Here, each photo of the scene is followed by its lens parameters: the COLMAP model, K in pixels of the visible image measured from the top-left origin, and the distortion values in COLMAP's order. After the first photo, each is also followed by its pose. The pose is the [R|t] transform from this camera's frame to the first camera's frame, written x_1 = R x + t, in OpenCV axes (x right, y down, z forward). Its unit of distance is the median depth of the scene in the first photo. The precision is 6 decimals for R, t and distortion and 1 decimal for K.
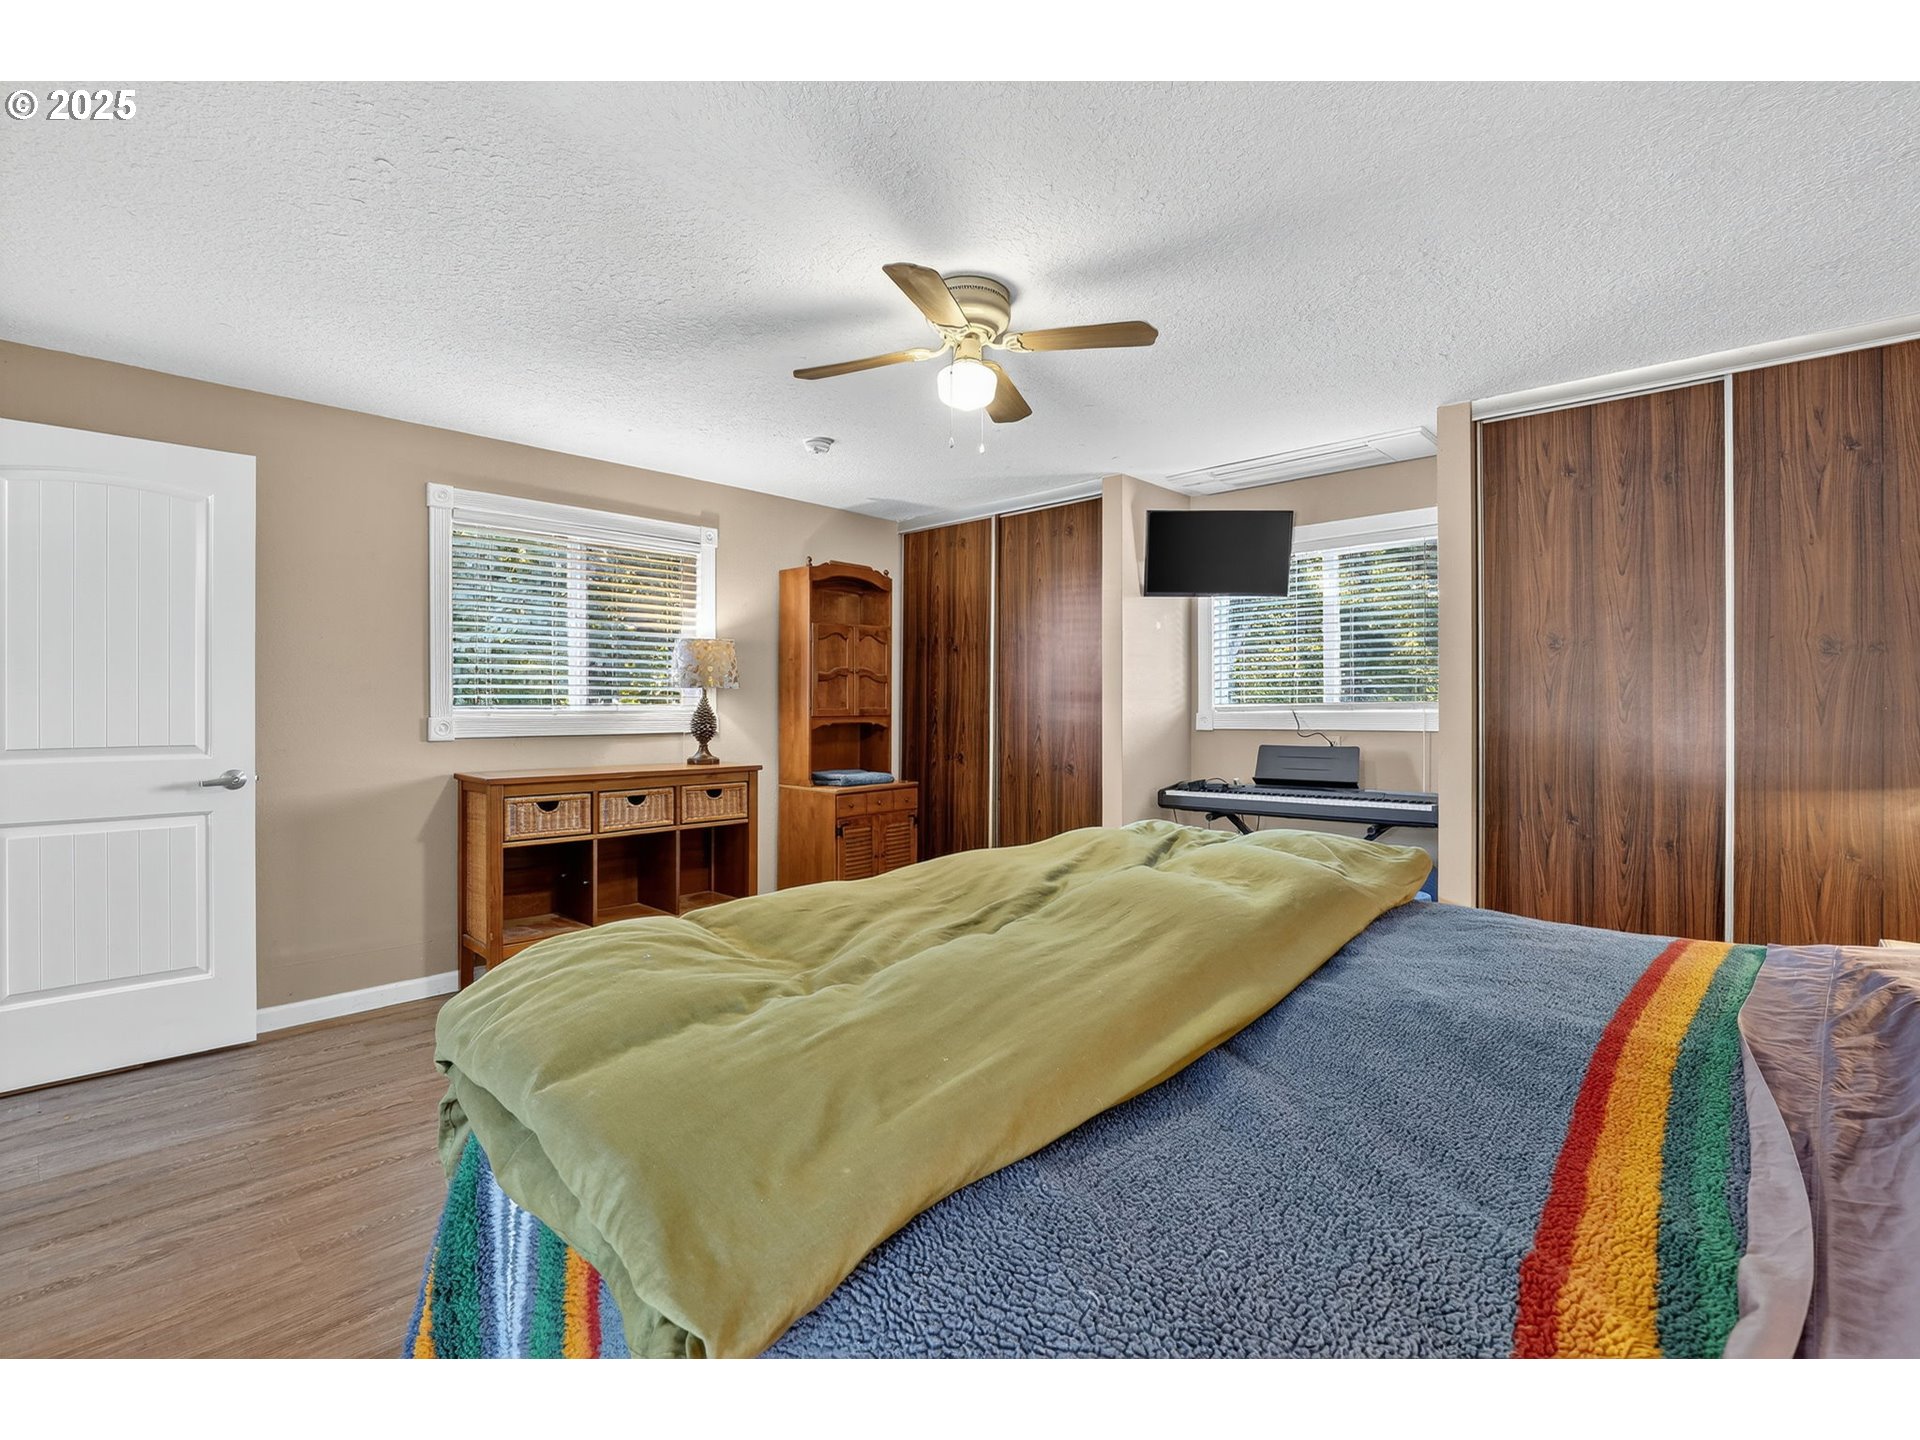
lens RADIAL K [[876.8, 0, 956.0], [0, 876.8, 704.8], [0, 0, 1]] dist [-0.032793, 0.002453]
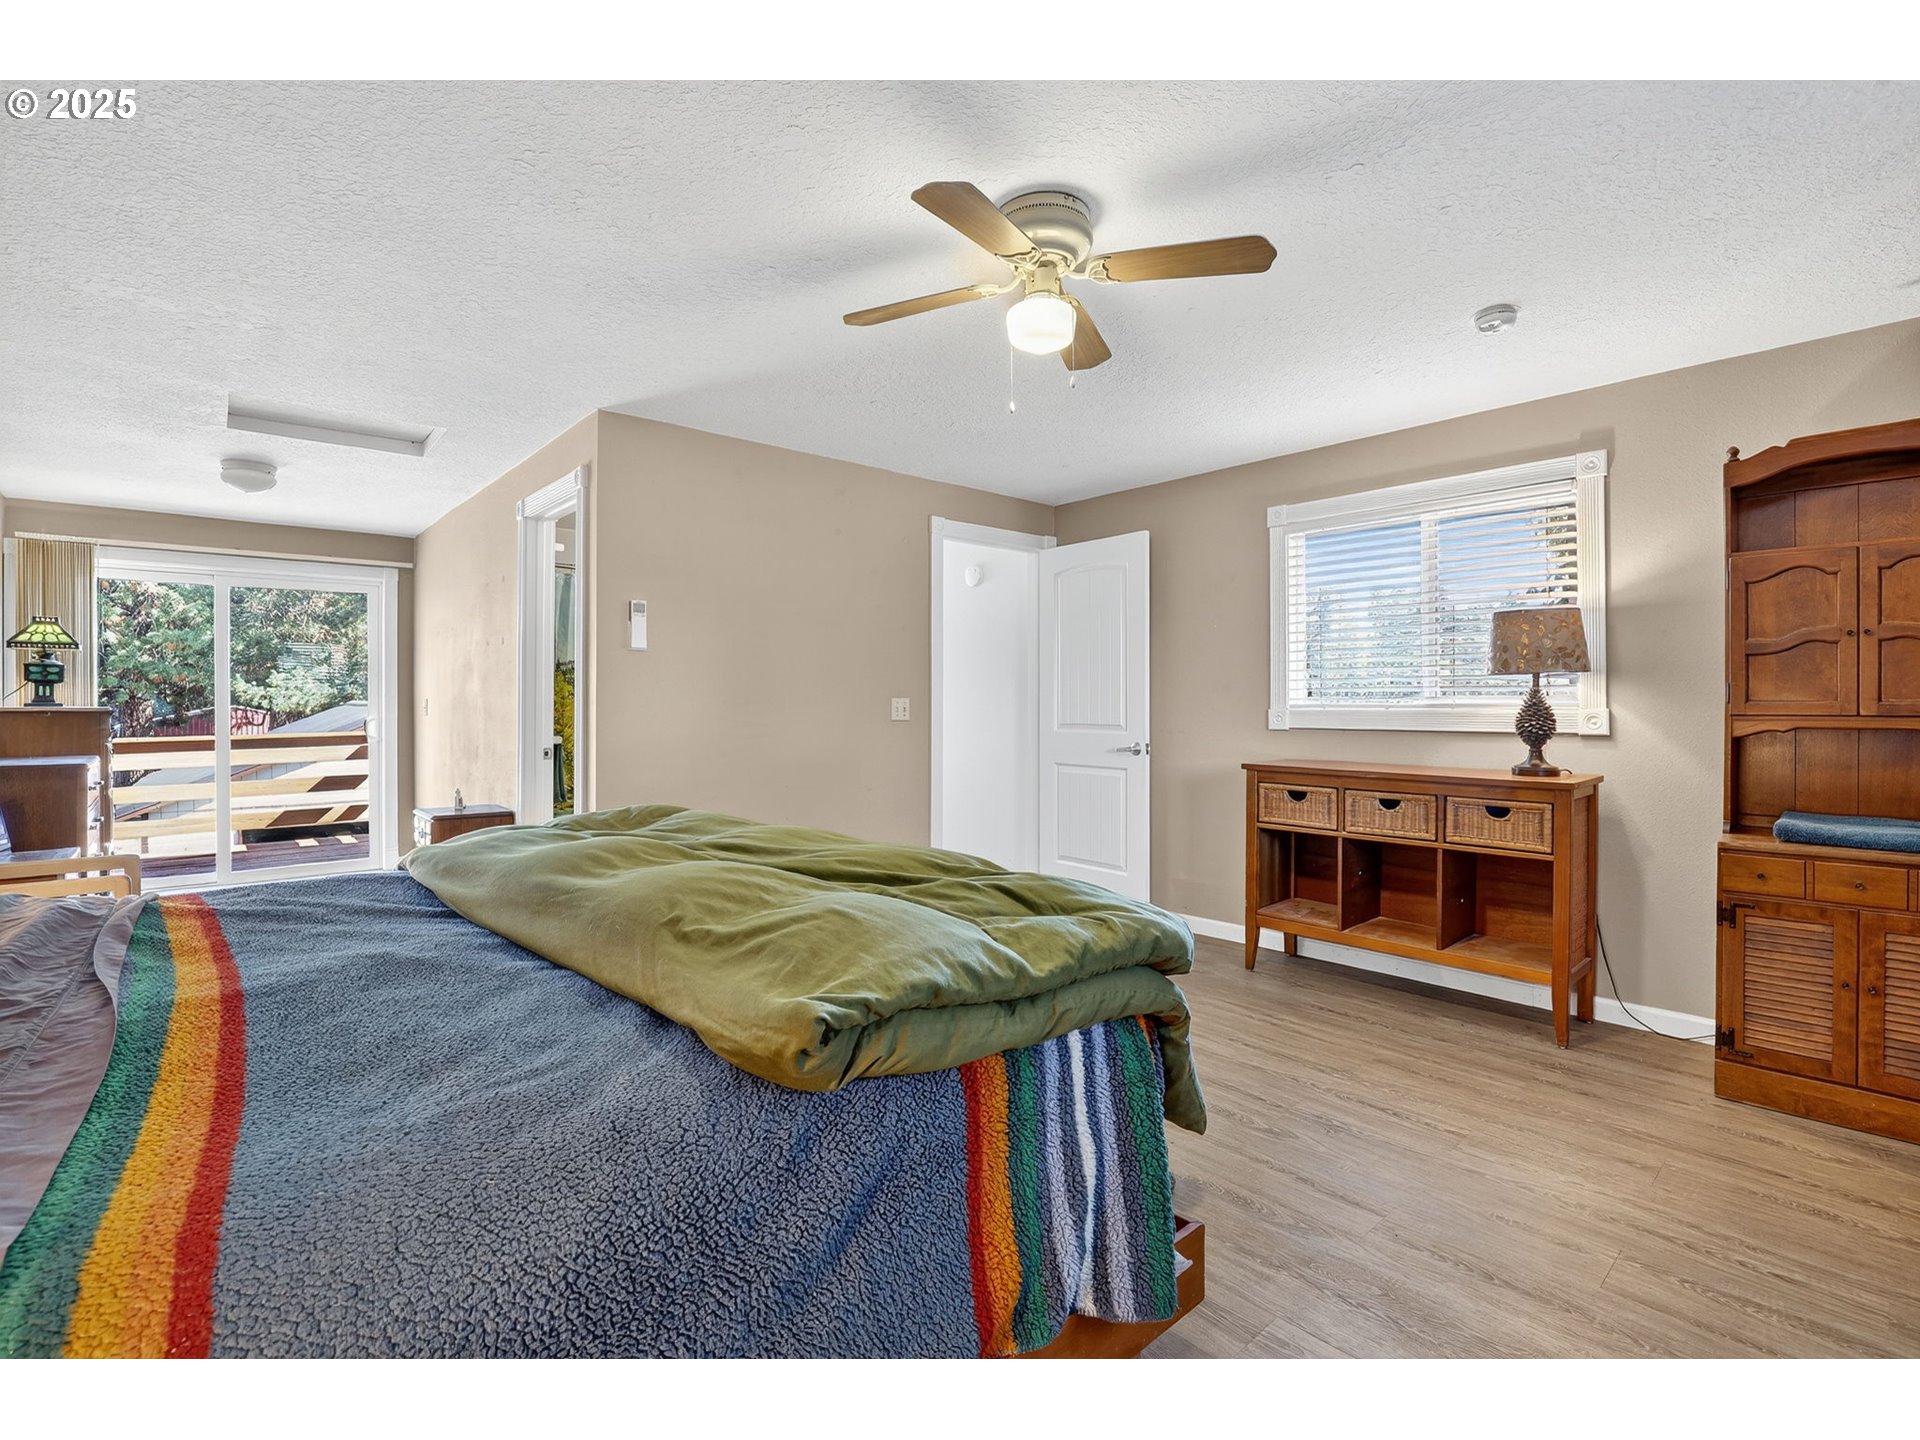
lens RADIAL K [[876.8, 0, 958.6], [0, 876.8, 715.1], [0, 0, 1]] dist [-0.032793, 0.002453]
pose [[-0.075036, 0.011254, -0.997117, 0.514416], [-0.000332, 0.999936, 0.011311, 0.008018], [0.997181, 0.001180, -0.075027, 0.585588]]
